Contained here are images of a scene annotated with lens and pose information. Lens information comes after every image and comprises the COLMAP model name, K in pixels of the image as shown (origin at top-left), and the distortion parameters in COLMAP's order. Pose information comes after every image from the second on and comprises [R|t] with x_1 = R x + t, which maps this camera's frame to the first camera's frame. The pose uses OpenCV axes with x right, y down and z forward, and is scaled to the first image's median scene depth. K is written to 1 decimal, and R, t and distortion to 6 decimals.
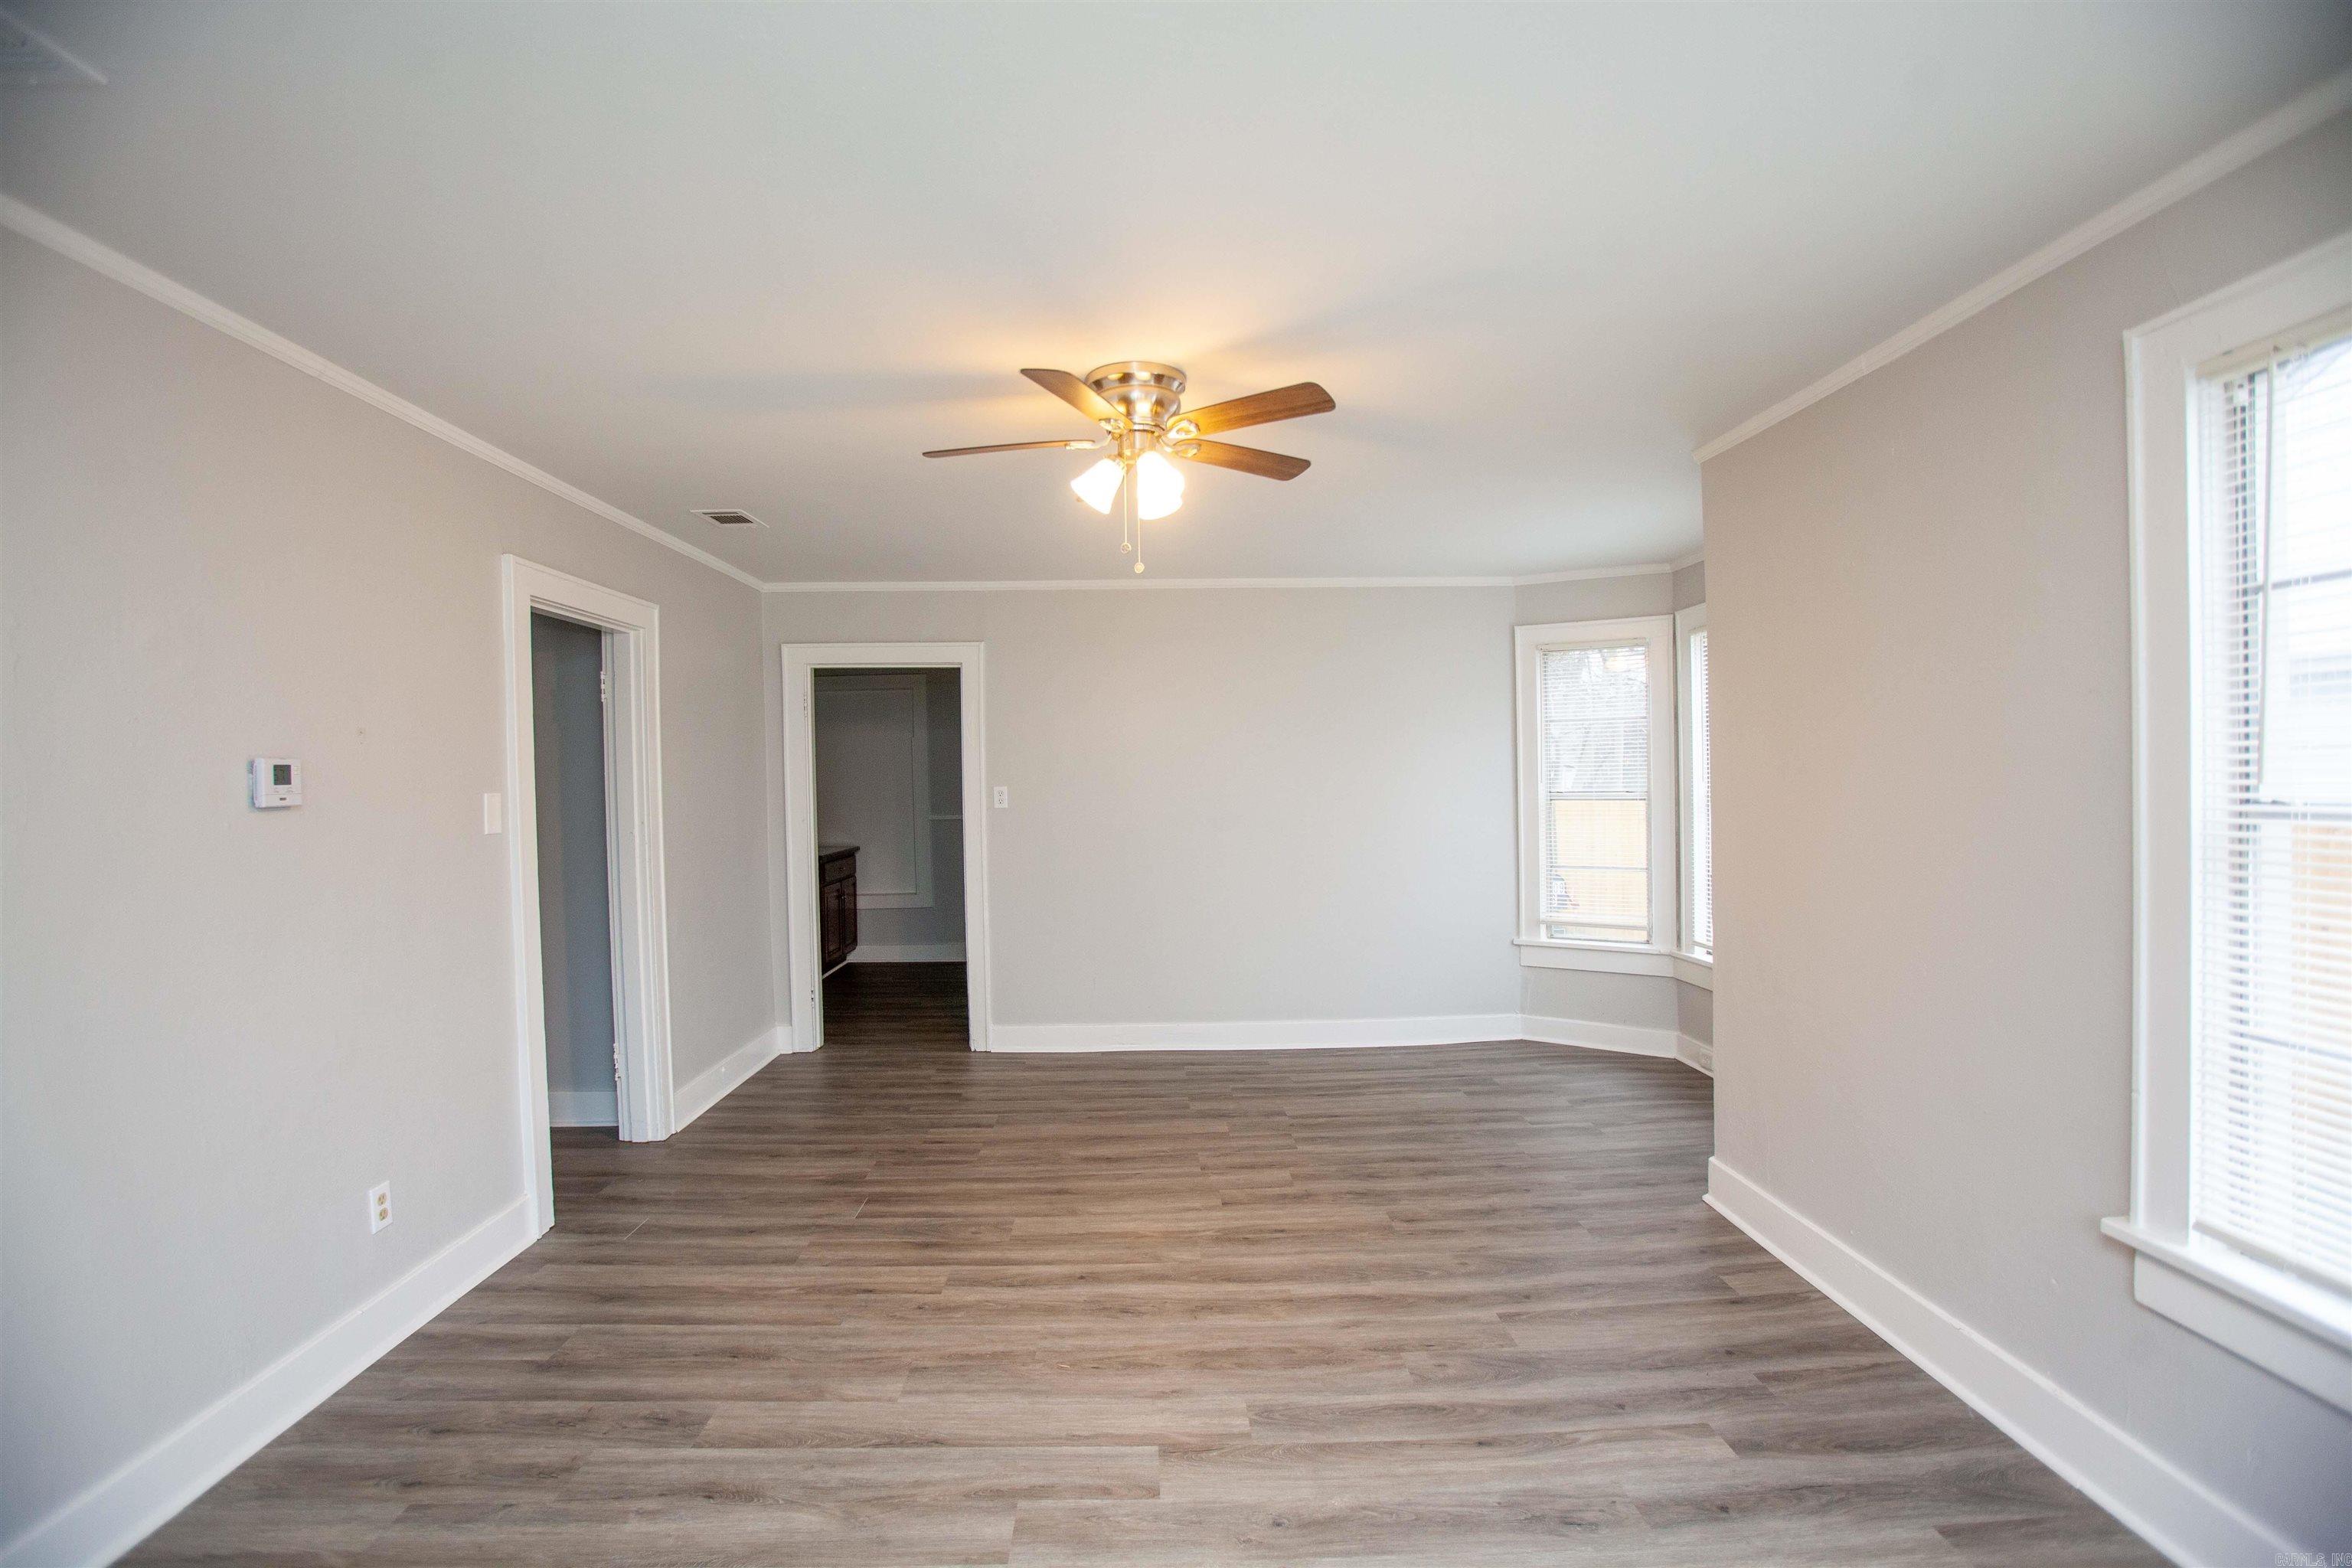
lens RADIAL K [[1091.8, 0, 1170.3], [0, 1091.8, 778.9], [0, 0, 1]] dist [-0.064970, 0.024897]
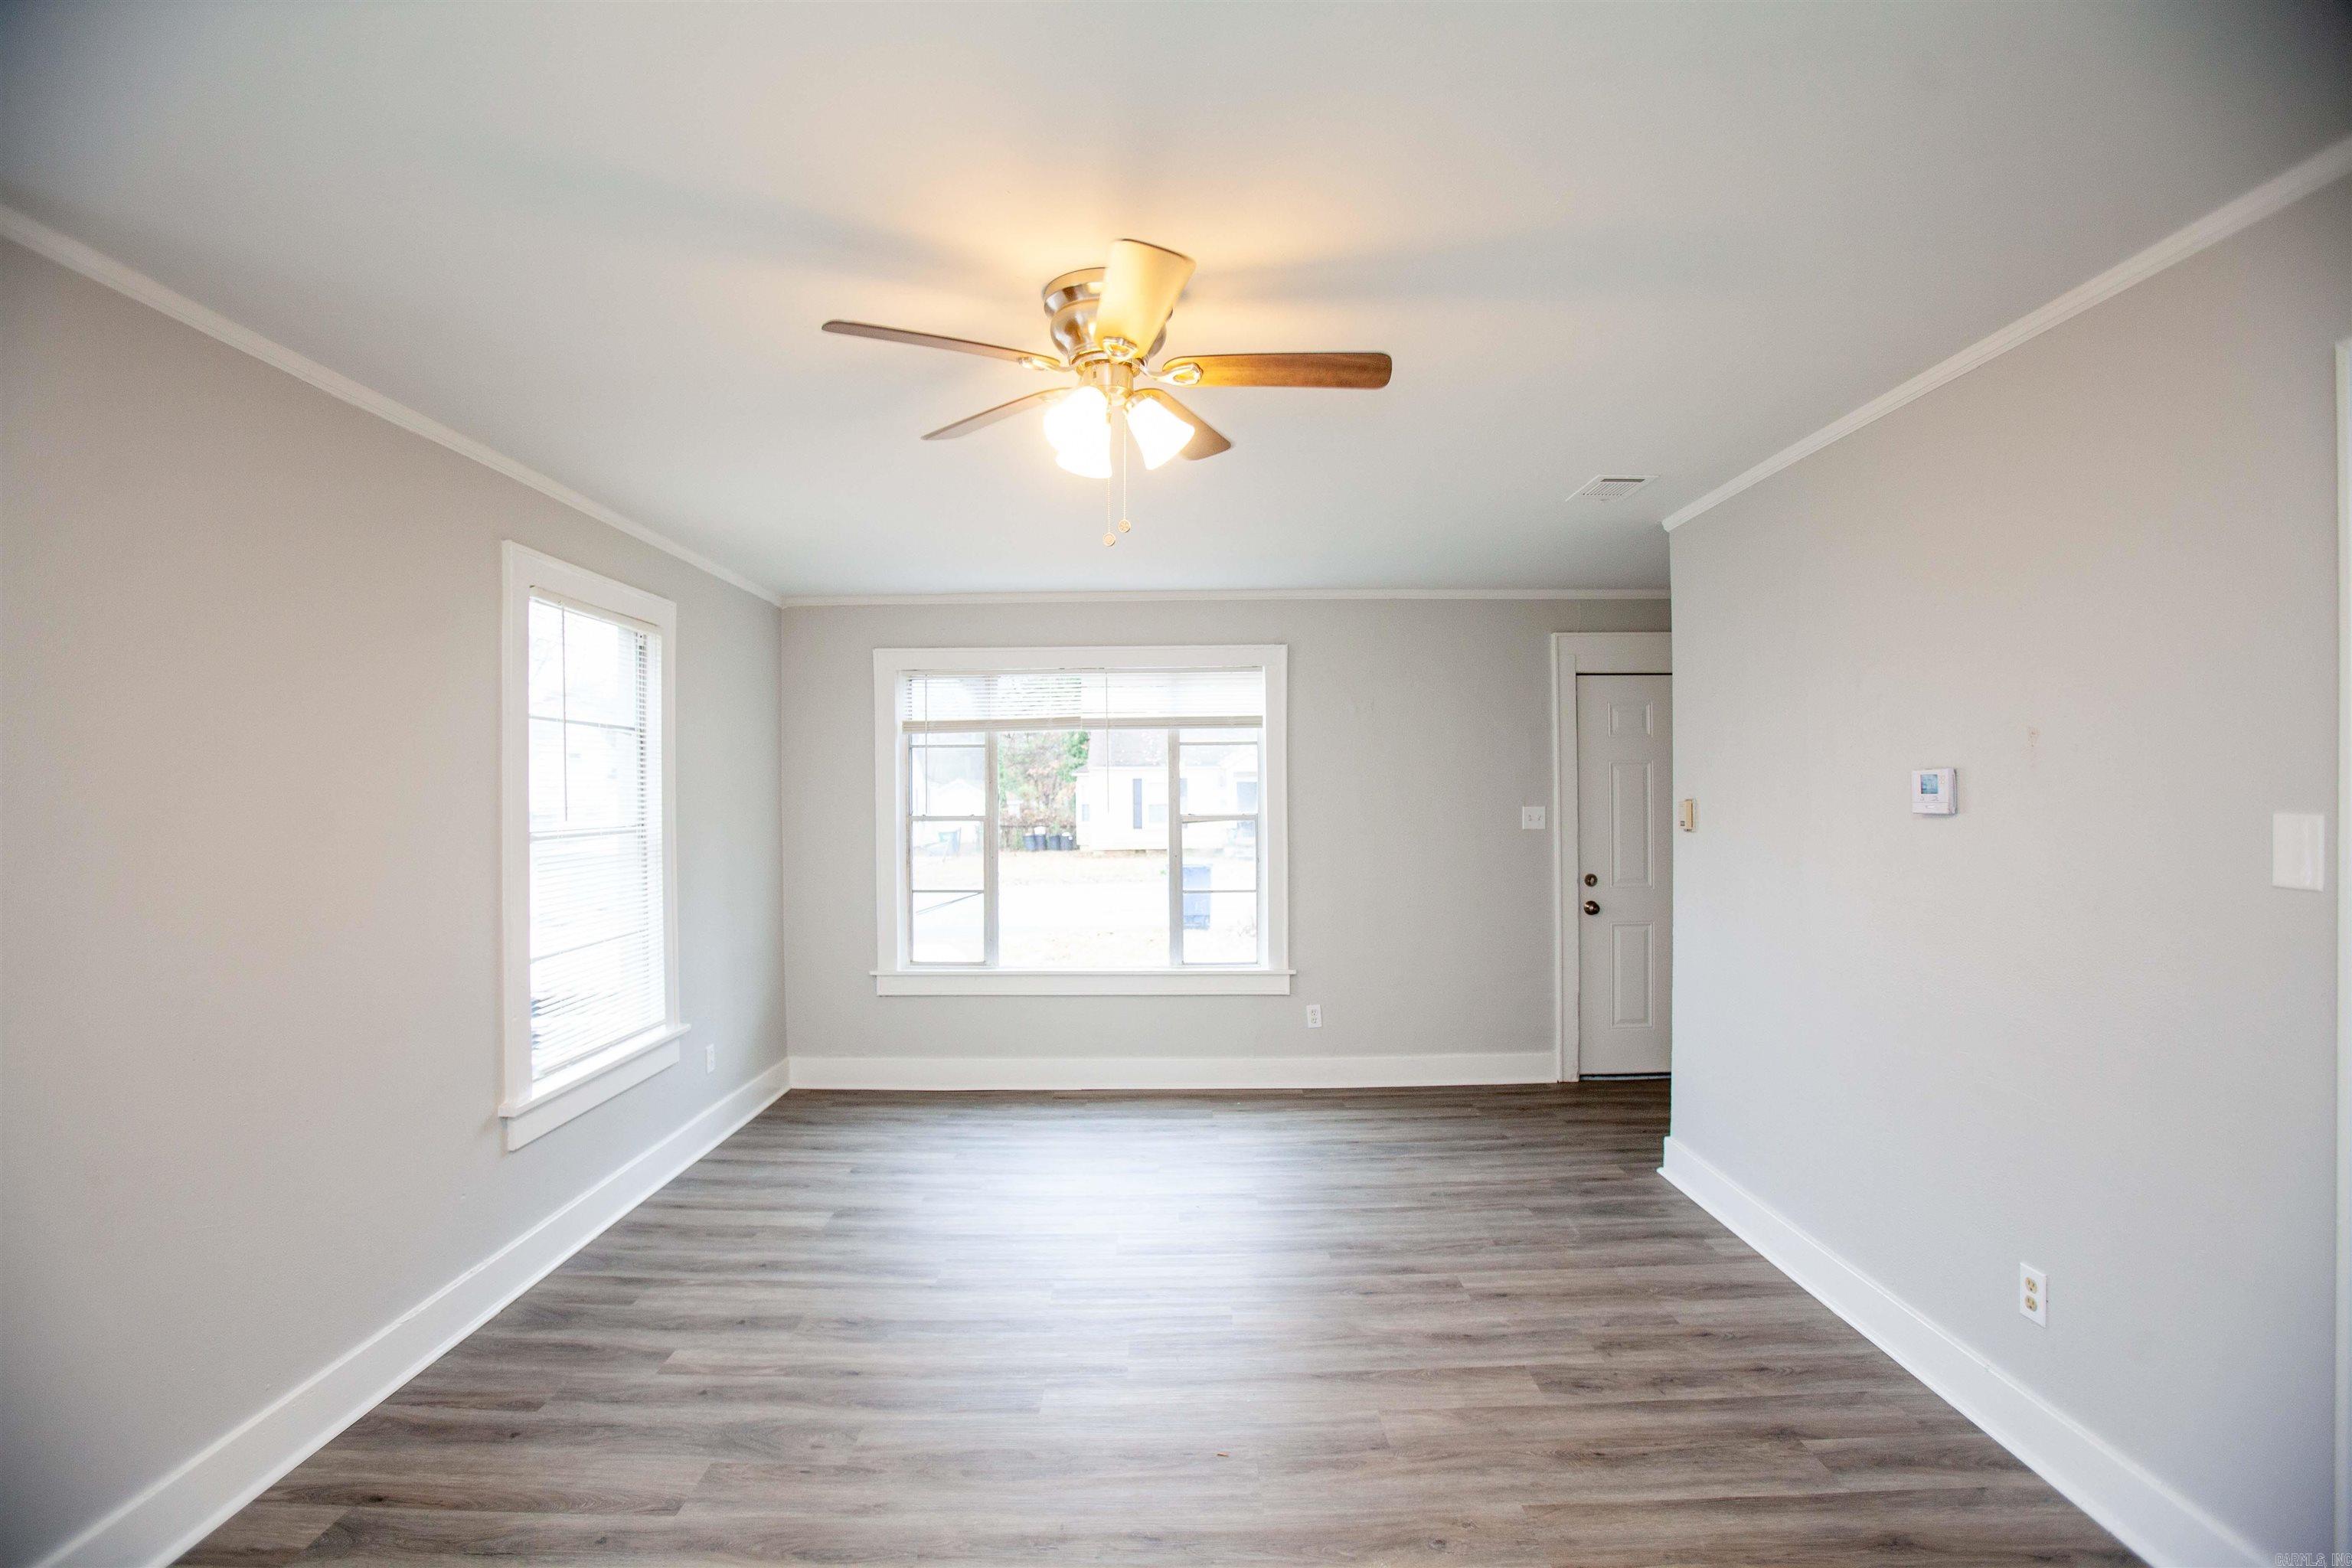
lens RADIAL K [[1091.8, 0, 1163.3], [0, 1091.8, 796.5], [0, 0, 1]] dist [-0.064970, 0.024897]
pose [[-0.999012, 0.025049, 0.036704, -0.095283], [0.025170, 0.999679, 0.002856, -0.012501], [-0.036620, 0.003777, -0.999322, 1.895653]]
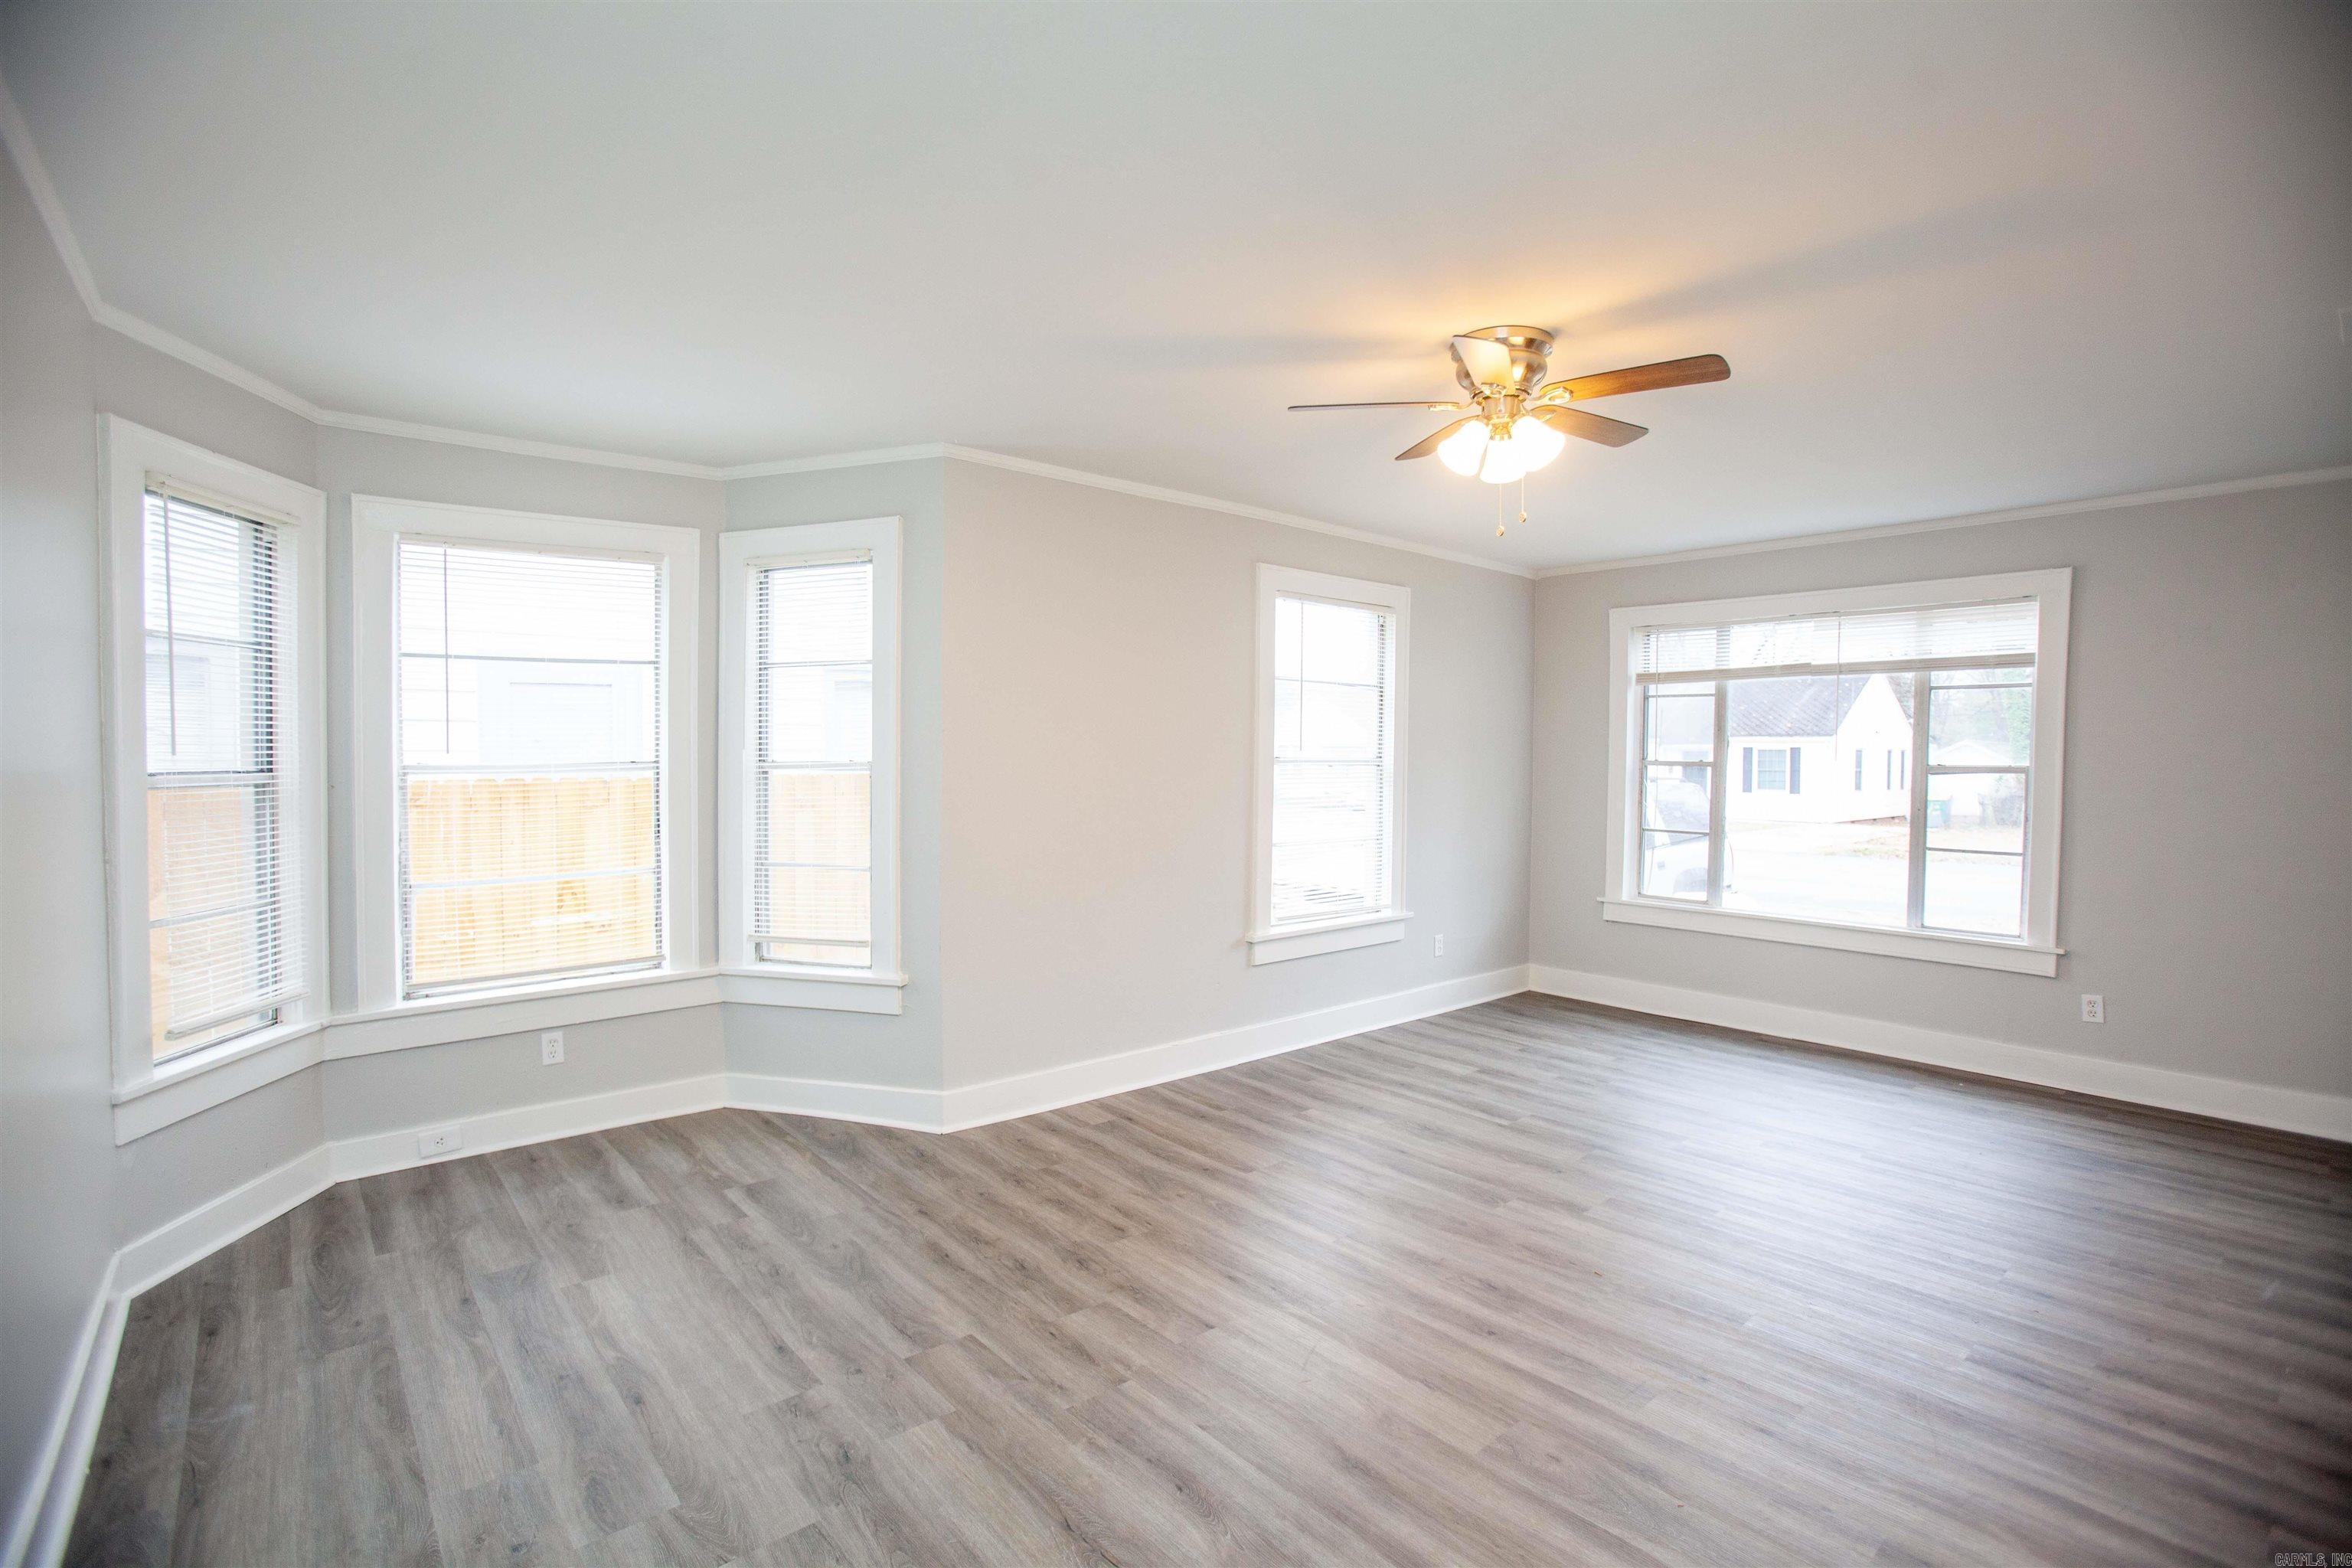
lens RADIAL K [[1091.8, 0, 1166.4], [0, 1091.8, 764.5], [0, 0, 1]] dist [-0.064970, 0.024897]
pose [[-0.628434, 0.001146, 0.777862, -0.669437], [0.002615, 0.999996, 0.000639, 0.024223], [-0.777858, 0.002435, -0.628435, 2.021675]]
